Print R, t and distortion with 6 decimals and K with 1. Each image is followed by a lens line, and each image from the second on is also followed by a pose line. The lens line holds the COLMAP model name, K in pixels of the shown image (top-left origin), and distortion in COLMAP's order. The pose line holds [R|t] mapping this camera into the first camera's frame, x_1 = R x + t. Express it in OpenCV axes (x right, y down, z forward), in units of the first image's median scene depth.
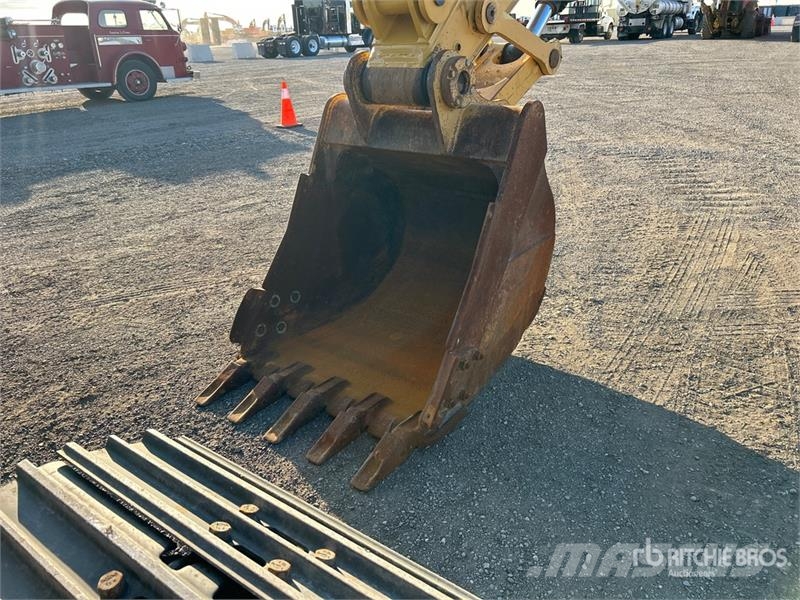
lens RADIAL K [[614.7, 0, 394.7], [0, 614.7, 300.9], [0, 0, 1]] dist [0.065147, -0.095909]
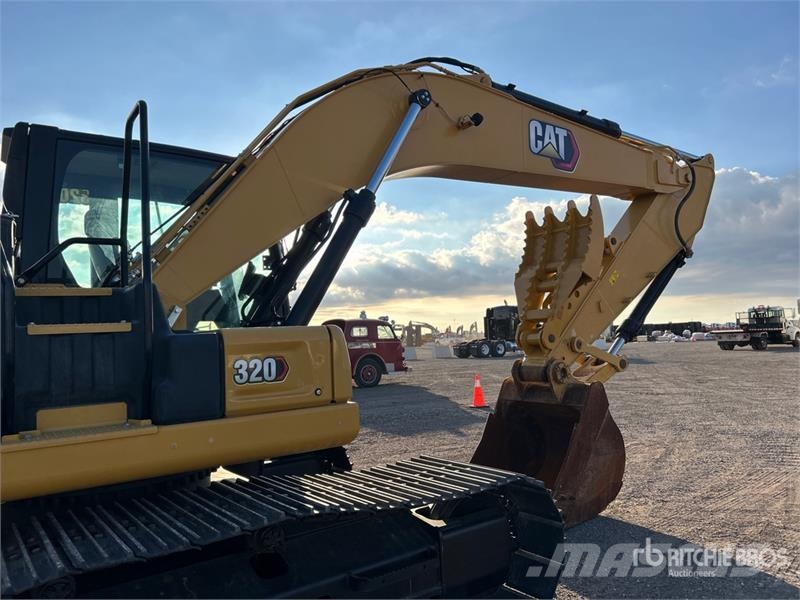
lens RADIAL K [[614.7, 0, 394.7], [0, 614.7, 300.9], [0, 0, 1]] dist [0.065147, -0.095909]
pose [[0.957854, -0.010616, -0.287060, 0.027848], [-0.119306, 0.894346, -0.431174, 0.077304], [0.261308, 0.447250, 0.855386, -0.203960]]
